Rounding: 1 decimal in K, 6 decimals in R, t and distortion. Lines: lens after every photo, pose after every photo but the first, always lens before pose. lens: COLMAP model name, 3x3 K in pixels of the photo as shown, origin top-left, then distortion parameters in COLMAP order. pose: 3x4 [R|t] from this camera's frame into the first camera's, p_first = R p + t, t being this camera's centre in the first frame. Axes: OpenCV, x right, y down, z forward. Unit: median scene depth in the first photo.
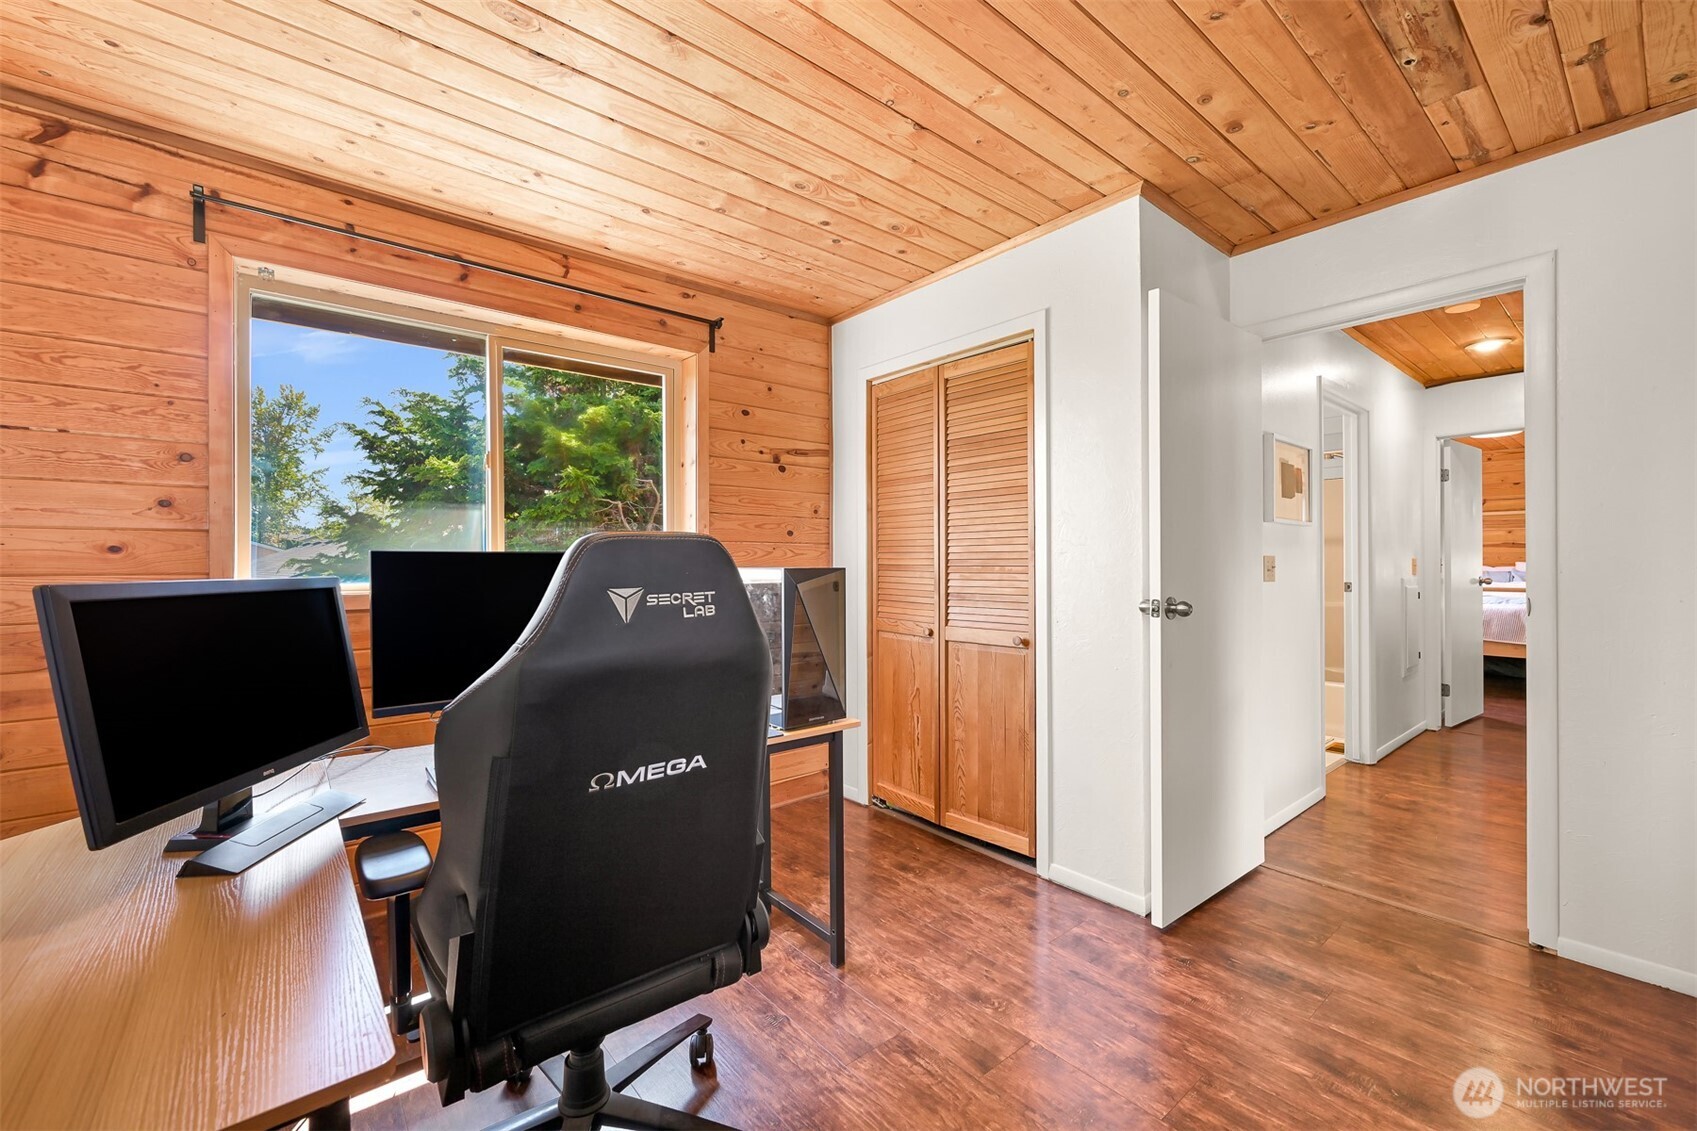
lens RADIAL K [[673.7, 0, 853.1], [0, 673.7, 569.3], [0, 0, 1]] dist [-0.000053, 0.000036]
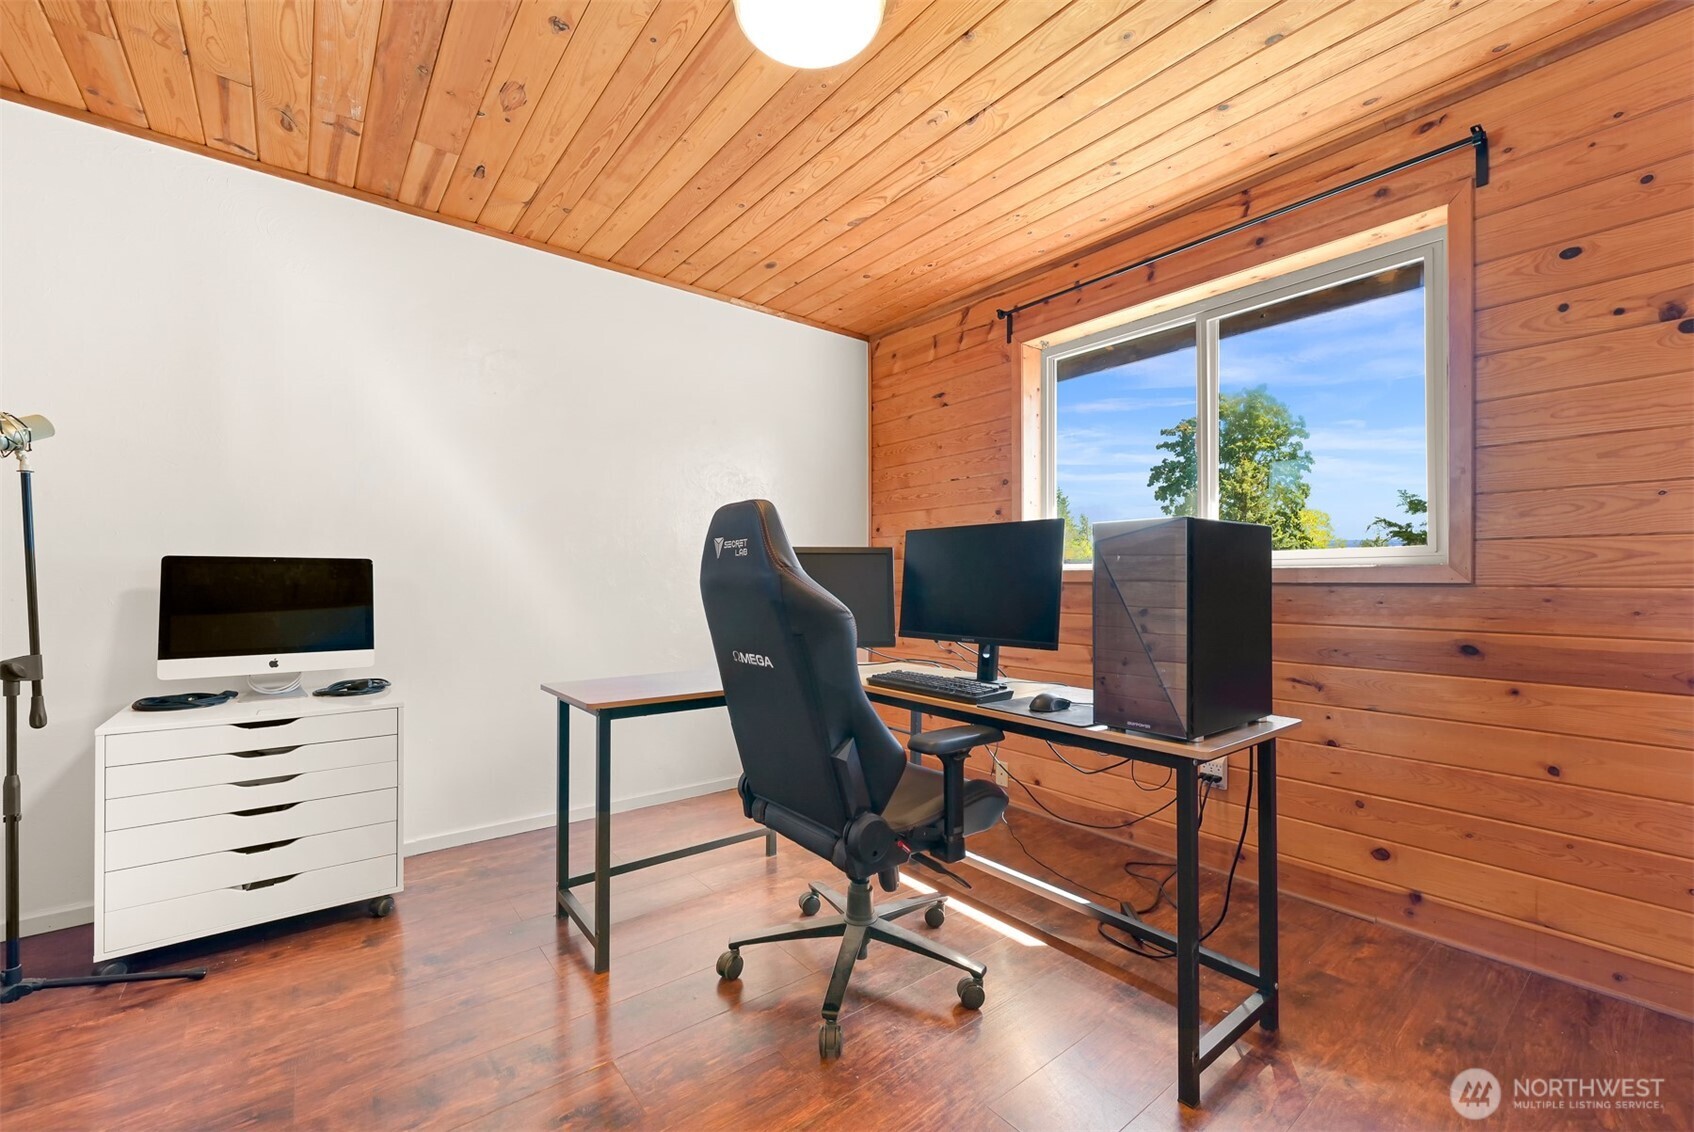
lens RADIAL K [[711.7, 0, 844.1], [0, 711.7, 585.7], [0, 0, 1]] dist [-0.001170, -0.000357]
pose [[-0.026848, 0.012104, -0.999566, 0.611658], [-0.008494, 0.999888, 0.012336, 0.052700], [0.999603, 0.008821, -0.026743, 0.584898]]
